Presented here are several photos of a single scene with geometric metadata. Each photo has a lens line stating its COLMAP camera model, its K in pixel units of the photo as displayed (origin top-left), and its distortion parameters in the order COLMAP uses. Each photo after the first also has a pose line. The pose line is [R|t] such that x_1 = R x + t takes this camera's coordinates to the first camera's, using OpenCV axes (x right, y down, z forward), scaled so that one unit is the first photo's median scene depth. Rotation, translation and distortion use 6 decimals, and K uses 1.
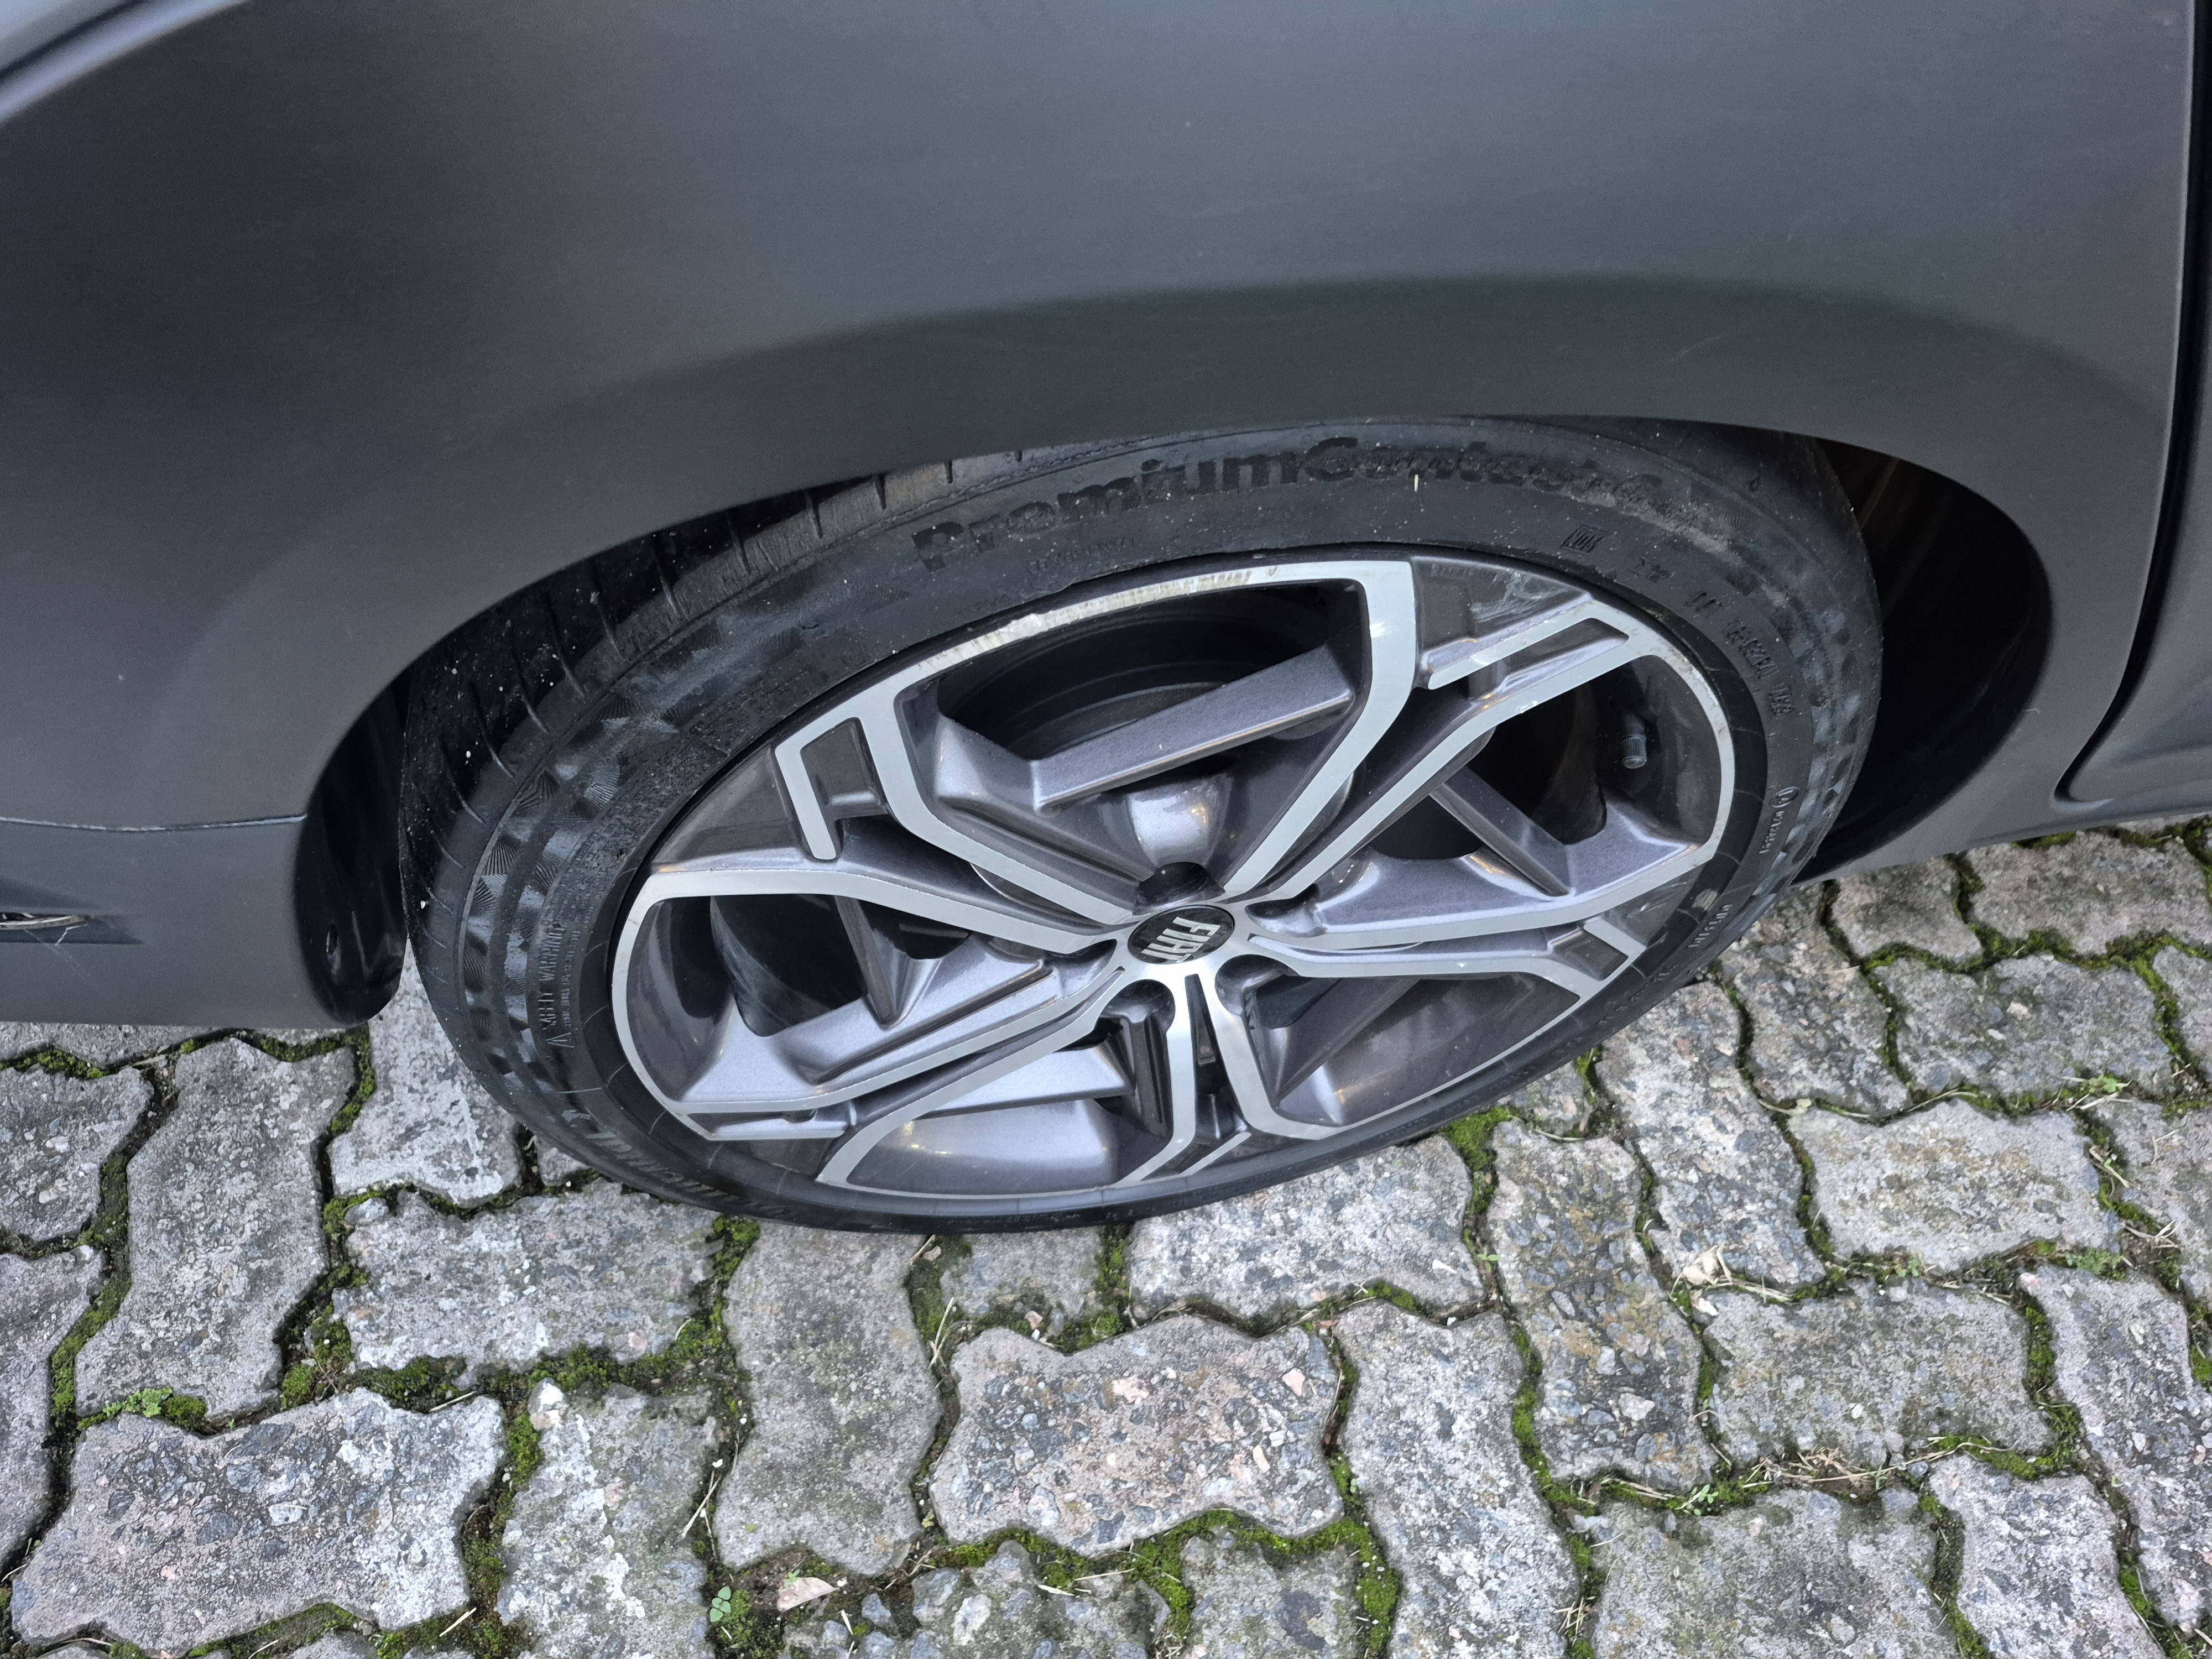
lens RADIAL K [[1500.3, 0, 1106.0], [0, 1500.3, 829.5], [0, 0, 1]] dist [0.044327, -0.030345]
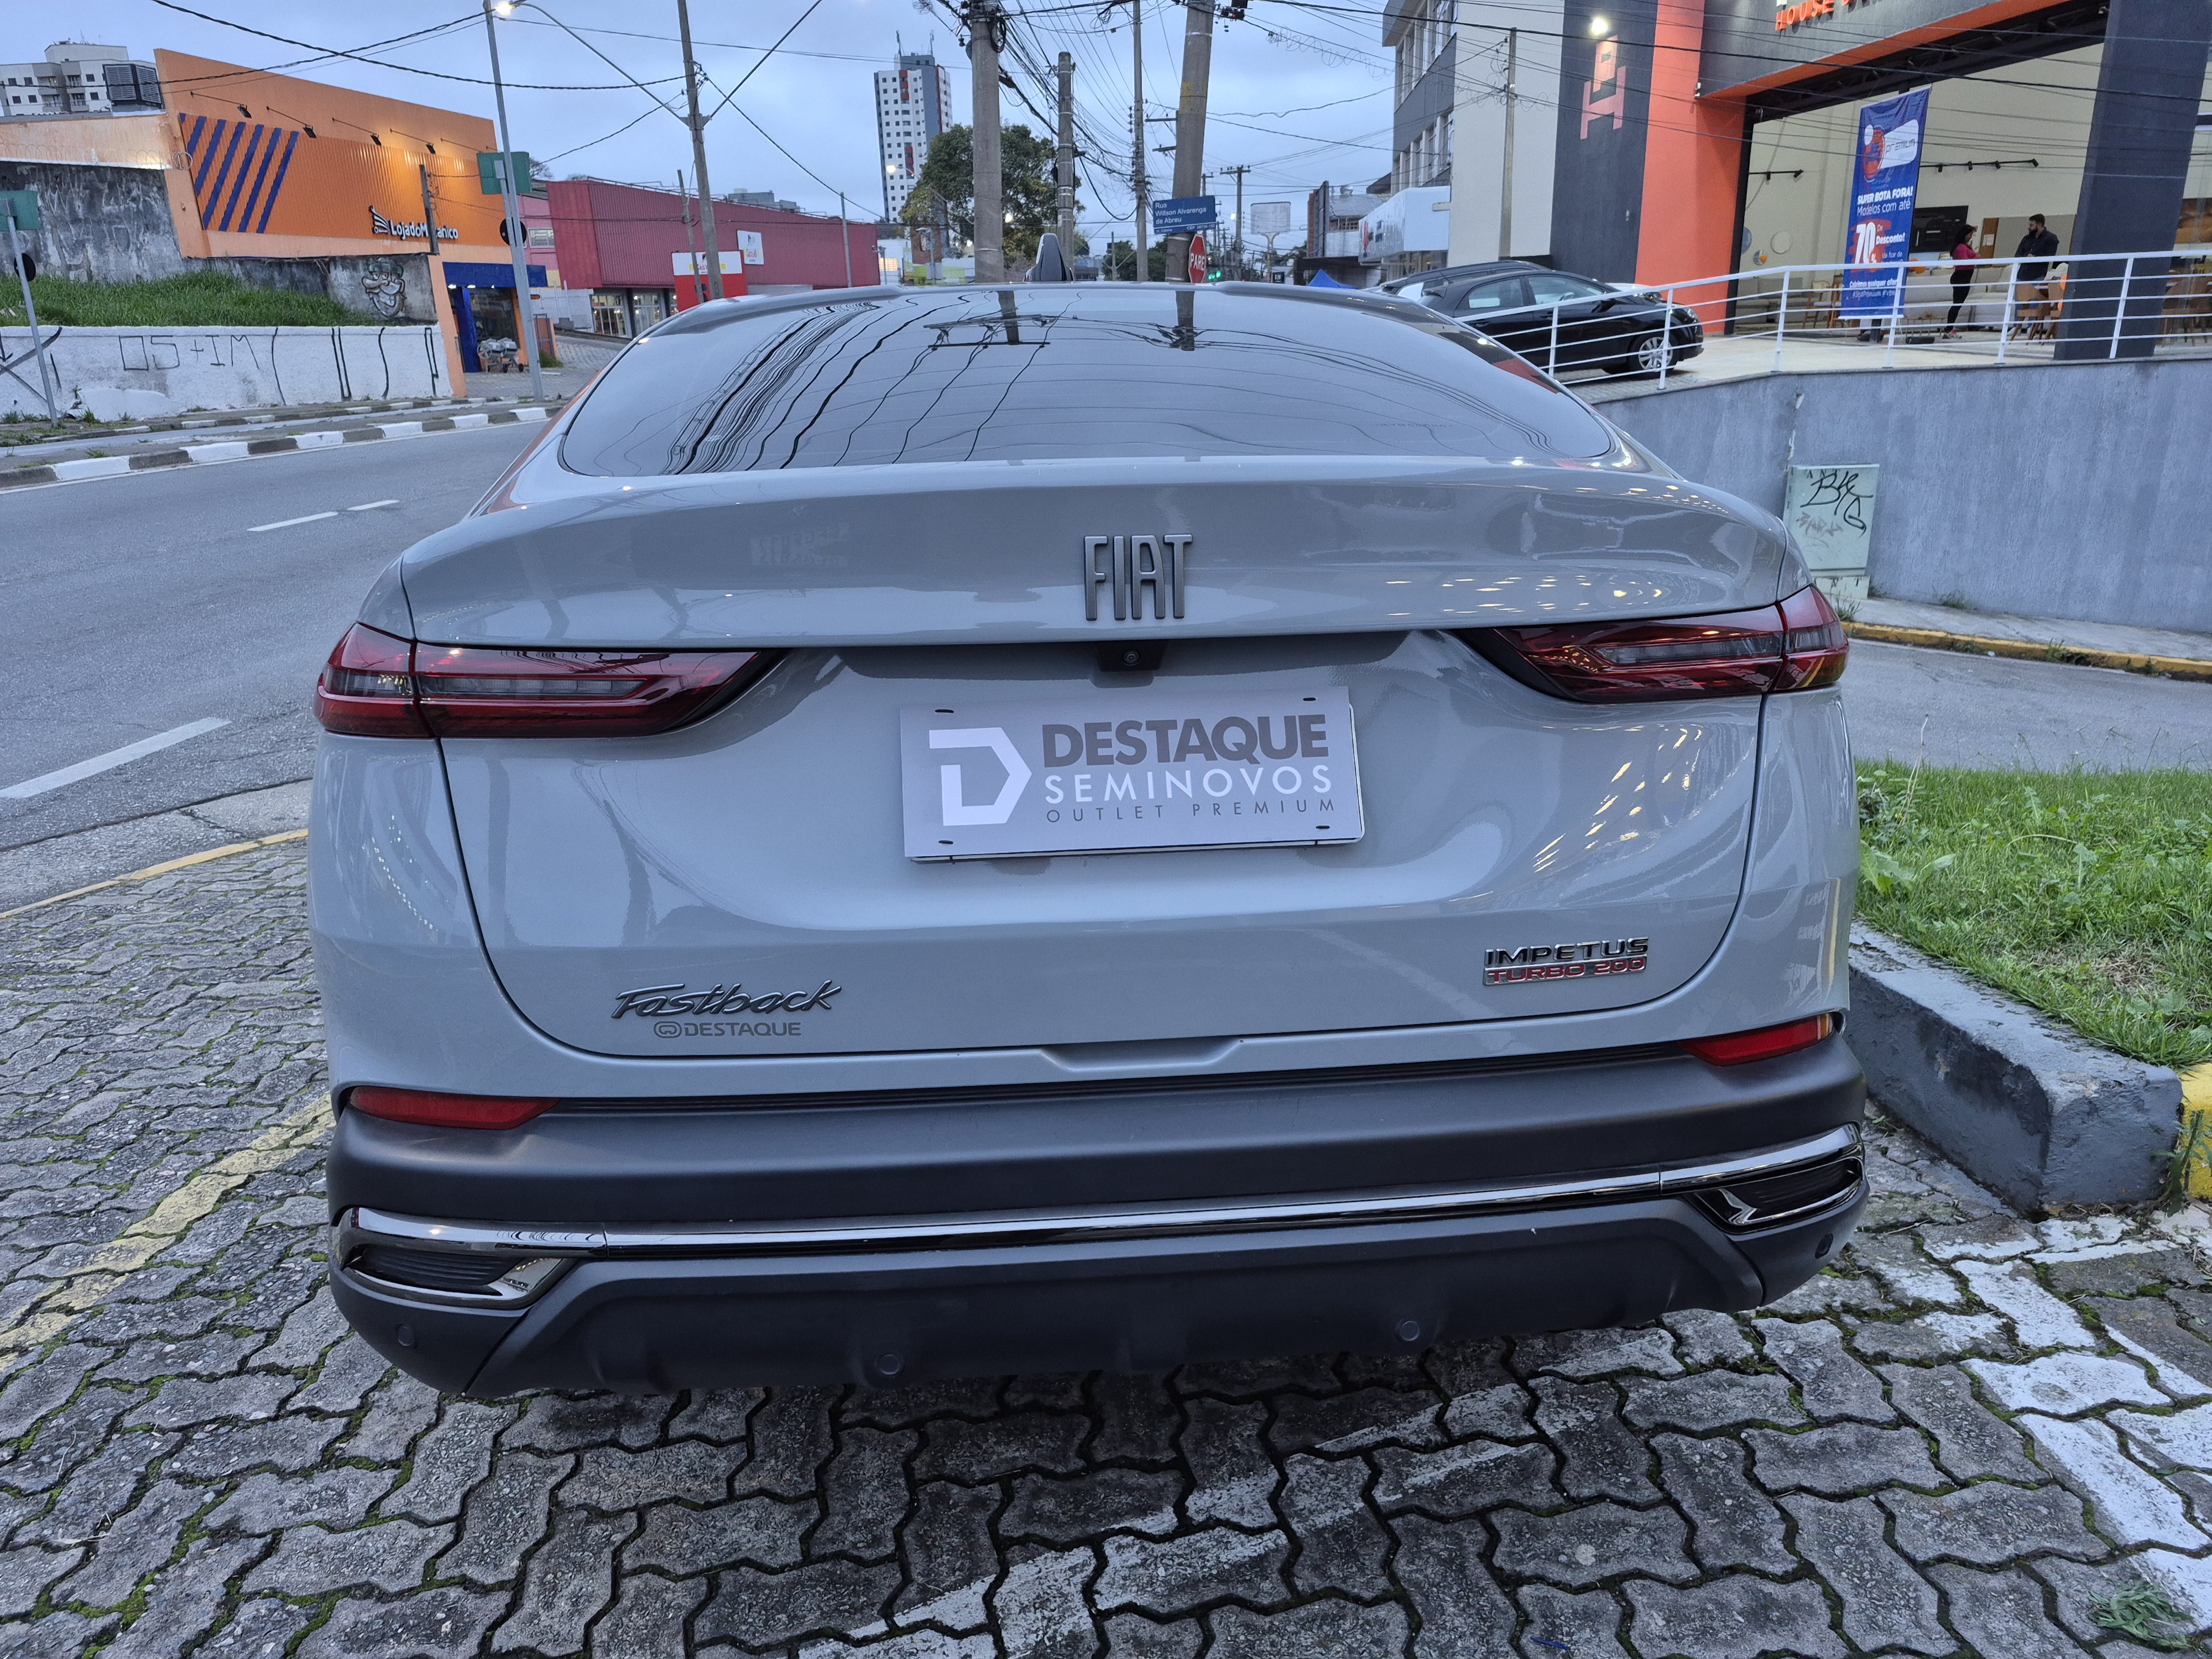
lens RADIAL K [[1513.8, 0, 1110.8], [0, 1513.8, 810.8], [0, 0, 1]] dist [0.028526, -0.021461]
pose [[0.106358, -0.289750, 0.951175, -2.572647], [0.834366, 0.546338, 0.073130, -1.117368], [-0.540852, 0.785850, 0.299864, 0.139662]]
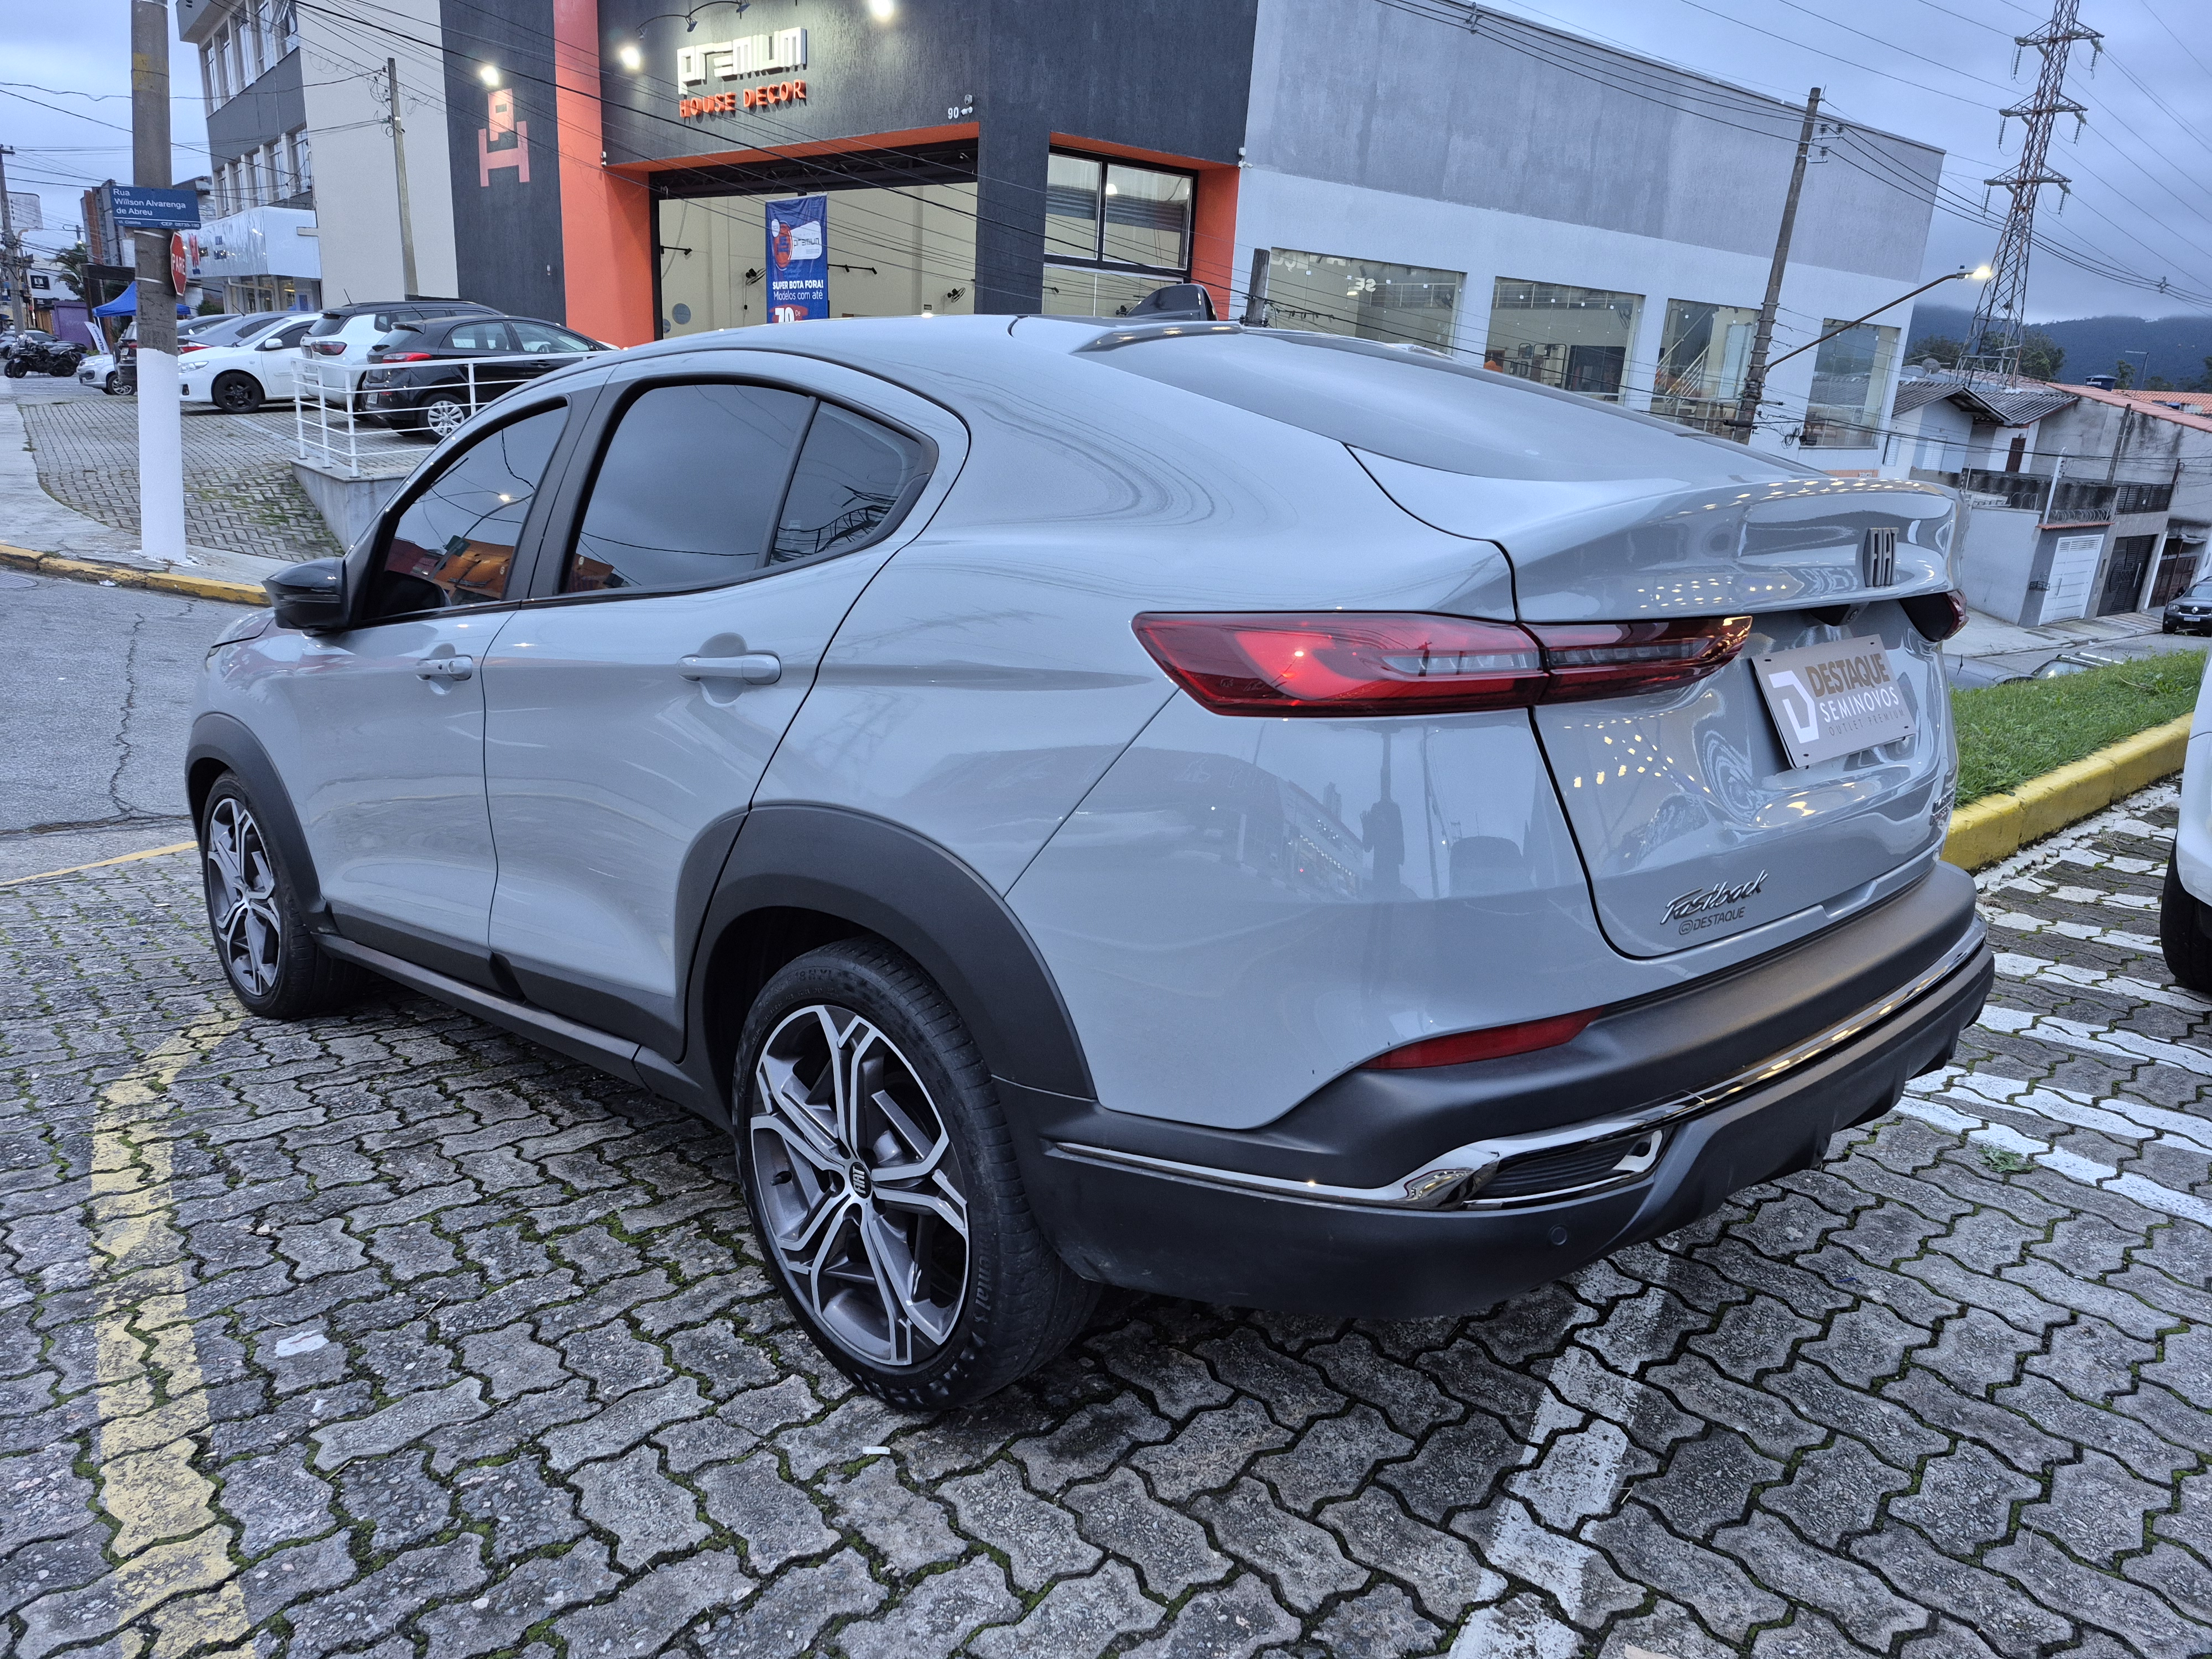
lens RADIAL K [[1500.3, 0, 1106.0], [0, 1500.3, 829.5], [0, 0, 1]] dist [0.044327, -0.030345]
pose [[-0.549356, -0.241715, 0.799863, -2.316676], [0.664240, 0.454425, 0.593534, -2.886220], [-0.506944, 0.857363, -0.089084, 1.426038]]
